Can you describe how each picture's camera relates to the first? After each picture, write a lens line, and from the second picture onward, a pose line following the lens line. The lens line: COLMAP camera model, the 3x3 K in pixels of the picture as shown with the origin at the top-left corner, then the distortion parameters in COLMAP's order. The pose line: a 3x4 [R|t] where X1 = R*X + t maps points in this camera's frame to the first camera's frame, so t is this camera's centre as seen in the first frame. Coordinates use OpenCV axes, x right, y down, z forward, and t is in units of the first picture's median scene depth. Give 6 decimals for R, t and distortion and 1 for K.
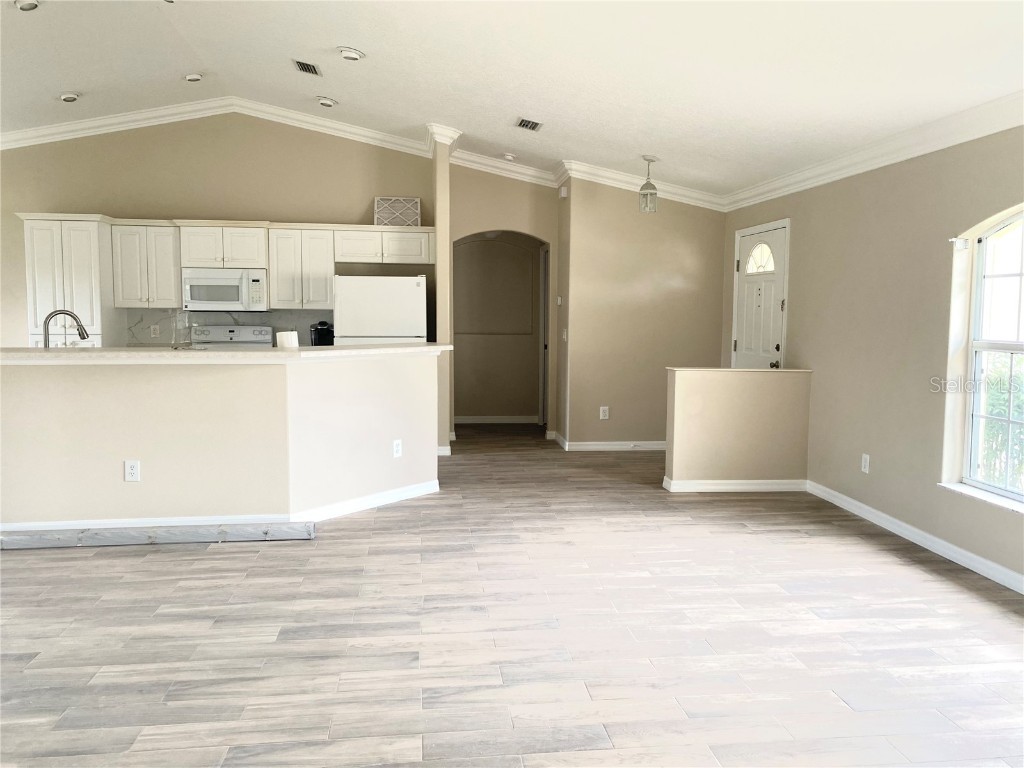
lens RADIAL K [[781.1, 0, 514.2], [0, 781.1, 380.7], [0, 0, 1]] dist [0.010518, 0.001528]
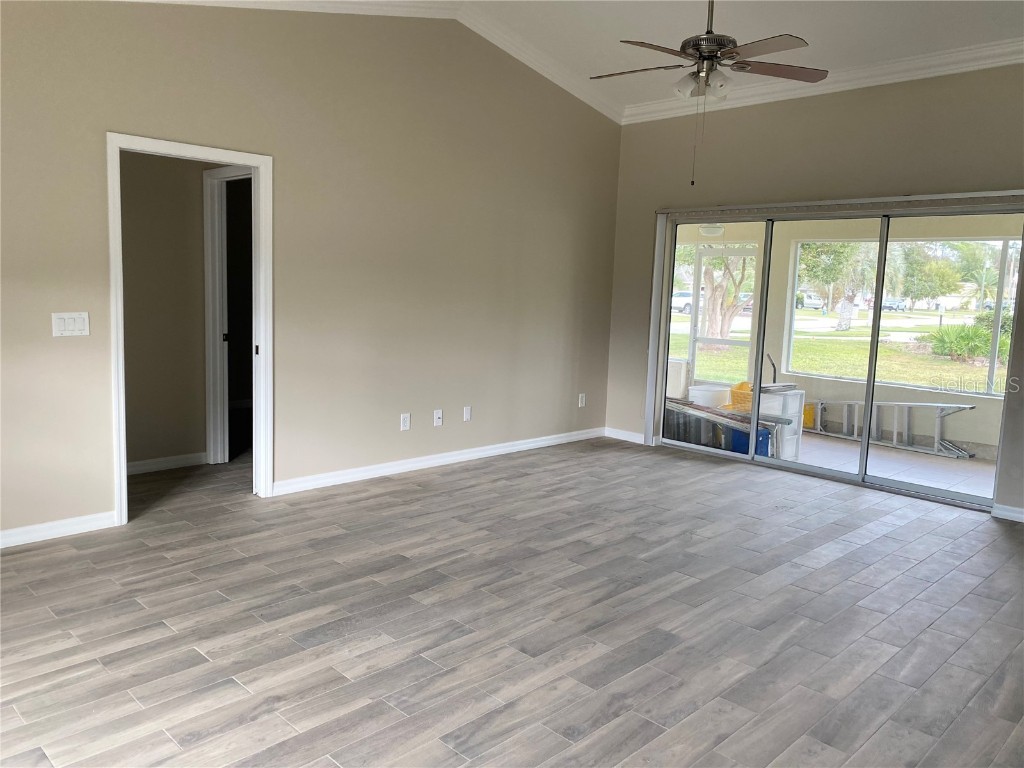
lens RADIAL K [[781.1, 0, 512.2], [0, 781.1, 382.5], [0, 0, 1]] dist [0.010518, 0.001528]
pose [[-0.789636, 0.038021, -0.612396, 0.308421], [-0.102287, 0.975954, 0.192484, -0.104050], [0.604989, 0.214633, -0.766760, 1.089429]]
